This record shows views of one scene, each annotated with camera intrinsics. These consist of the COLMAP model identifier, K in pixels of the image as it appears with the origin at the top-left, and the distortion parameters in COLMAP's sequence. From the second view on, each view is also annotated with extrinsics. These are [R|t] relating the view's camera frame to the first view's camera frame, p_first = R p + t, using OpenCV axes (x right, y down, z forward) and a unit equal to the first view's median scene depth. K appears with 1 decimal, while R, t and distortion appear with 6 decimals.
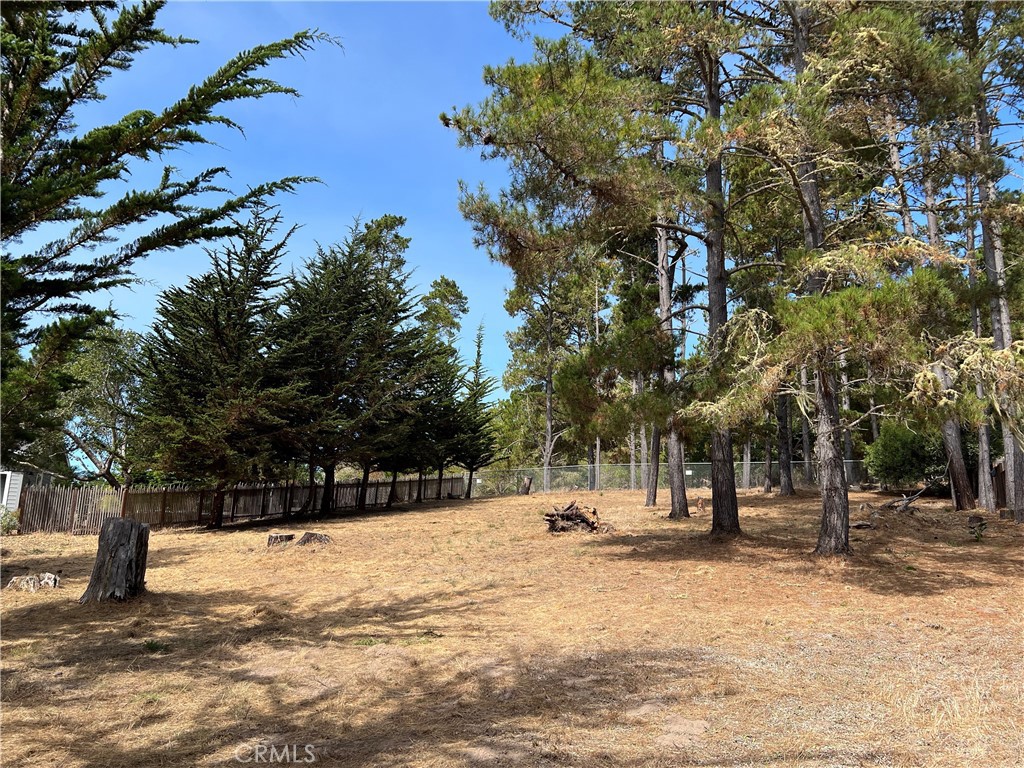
lens RADIAL K [[786.4, 0, 512.0], [0, 786.4, 406.8], [0, 0, 1]] dist [0.003907, -0.006050]
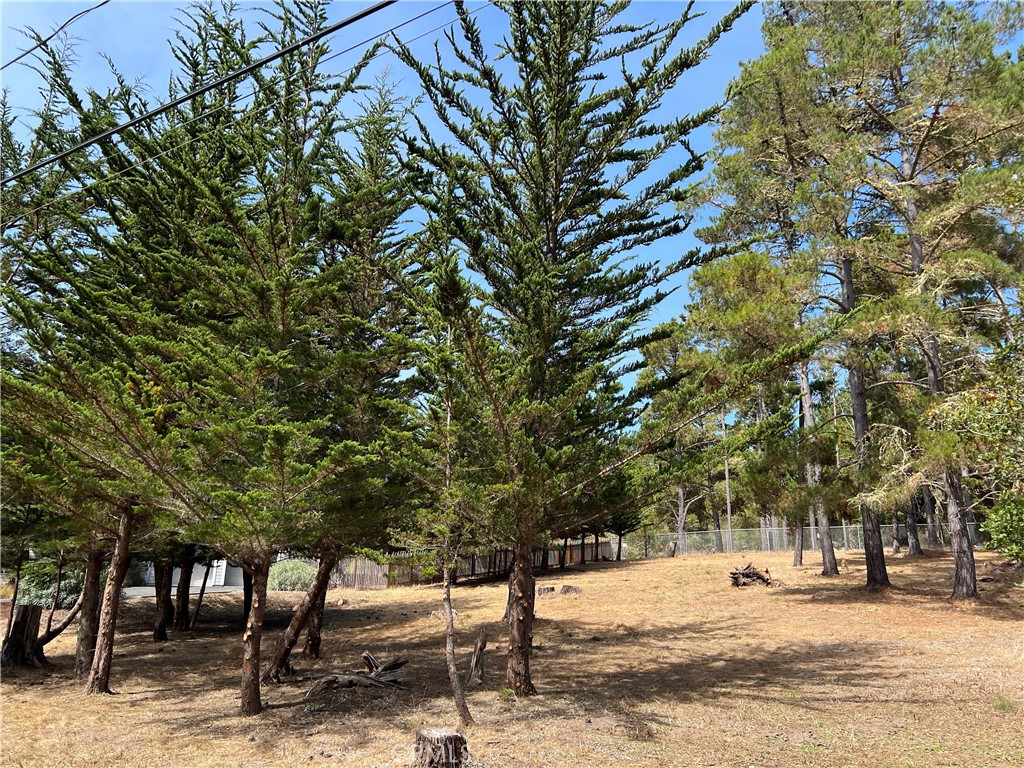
lens RADIAL K [[786.4, 0, 512.0], [0, 786.4, 406.8], [0, 0, 1]] dist [0.003907, -0.006050]
pose [[0.992634, -0.033394, -0.116462, -0.157286], [0.024297, 0.996604, -0.078678, -0.045156], [0.118694, 0.075269, 0.990074, -0.366501]]
